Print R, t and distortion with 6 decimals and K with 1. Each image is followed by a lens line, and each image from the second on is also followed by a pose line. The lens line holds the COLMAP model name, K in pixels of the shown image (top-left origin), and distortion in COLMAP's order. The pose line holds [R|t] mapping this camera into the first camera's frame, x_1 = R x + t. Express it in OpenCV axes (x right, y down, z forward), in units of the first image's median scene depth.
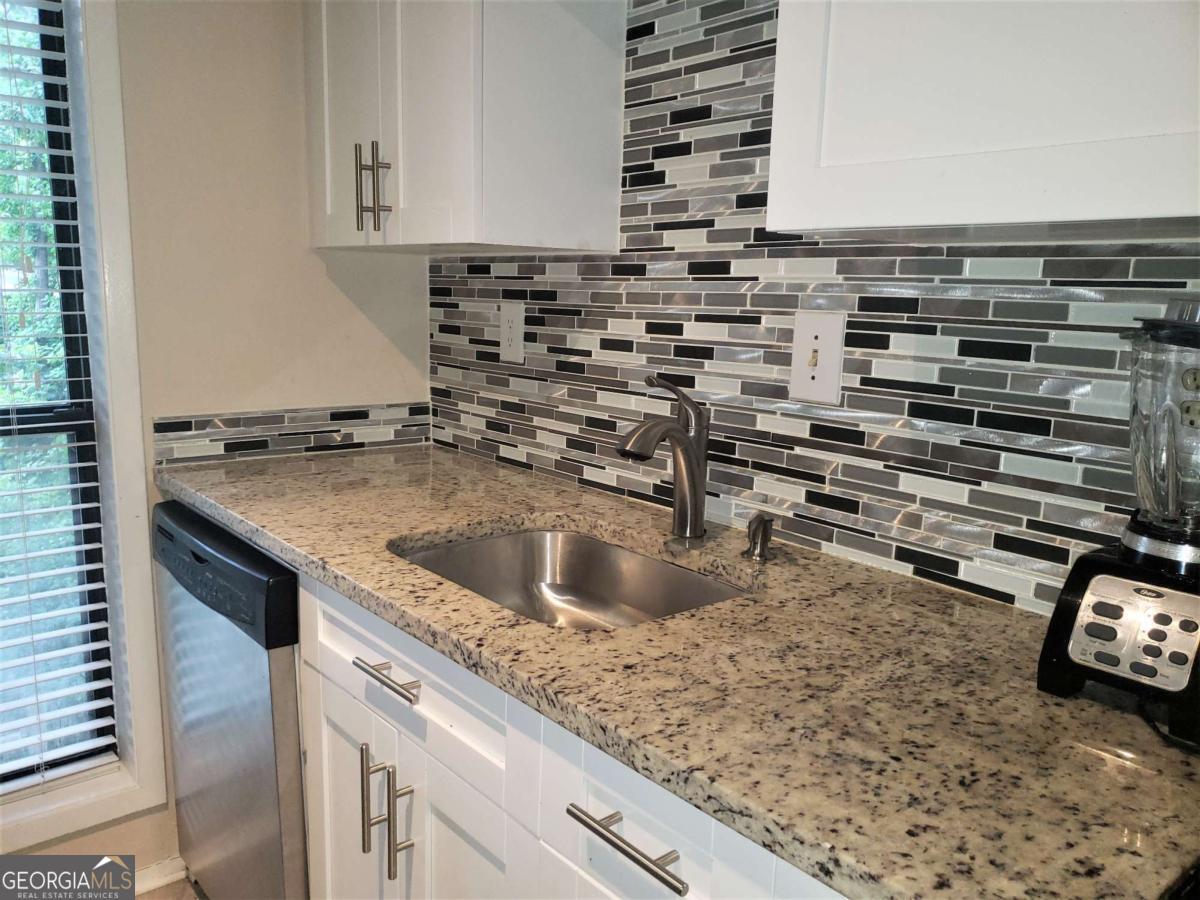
lens RADIAL K [[923.0, 0, 594.3], [0, 923.0, 457.9], [0, 0, 1]] dist [0.076694, -0.133993]
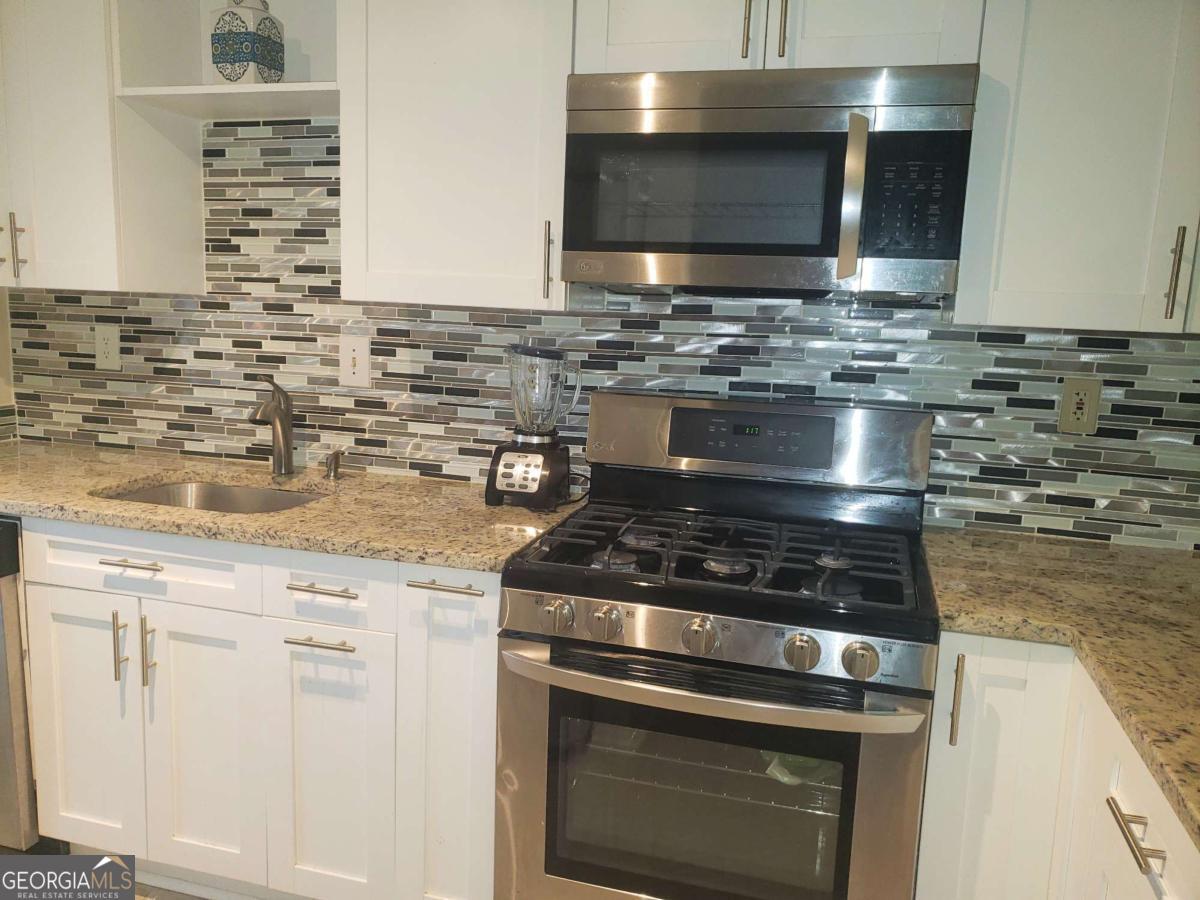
lens RADIAL K [[923.0, 0, 594.3], [0, 923.0, 457.9], [0, 0, 1]] dist [0.076694, -0.133993]
pose [[0.826613, -0.090234, 0.555490, -0.348184], [0.085974, 0.995724, 0.033809, 0.048660], [-0.556166, 0.019810, 0.830835, -0.652302]]
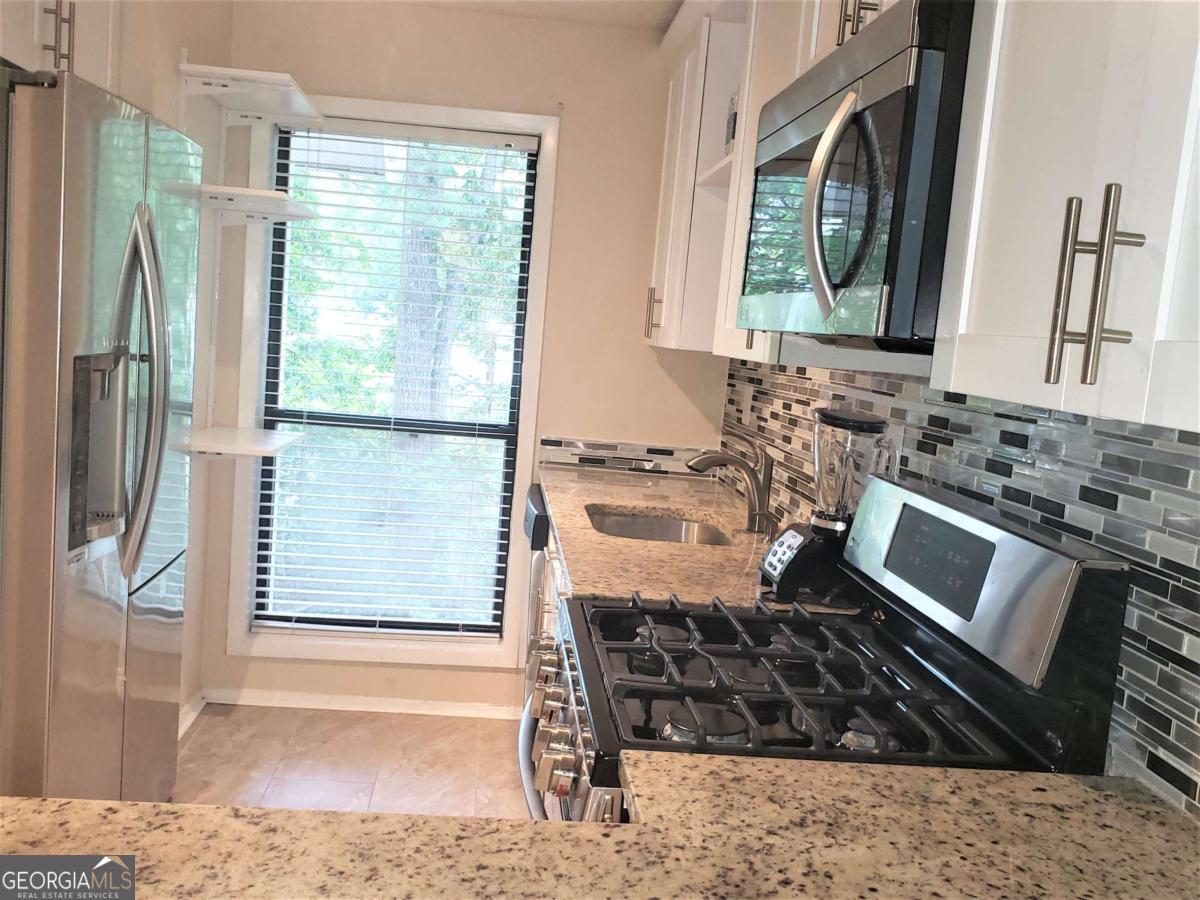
lens RADIAL K [[1128.9, 0, 580.8], [0, 1128.9, 452.2], [0, 0, 1]] dist [0.099805, -0.207976]
pose [[0.810673, 0.108490, -0.575361, 0.967459], [-0.167660, 0.984546, -0.050585, 0.098241], [0.560981, 0.137473, 0.816334, -0.805769]]
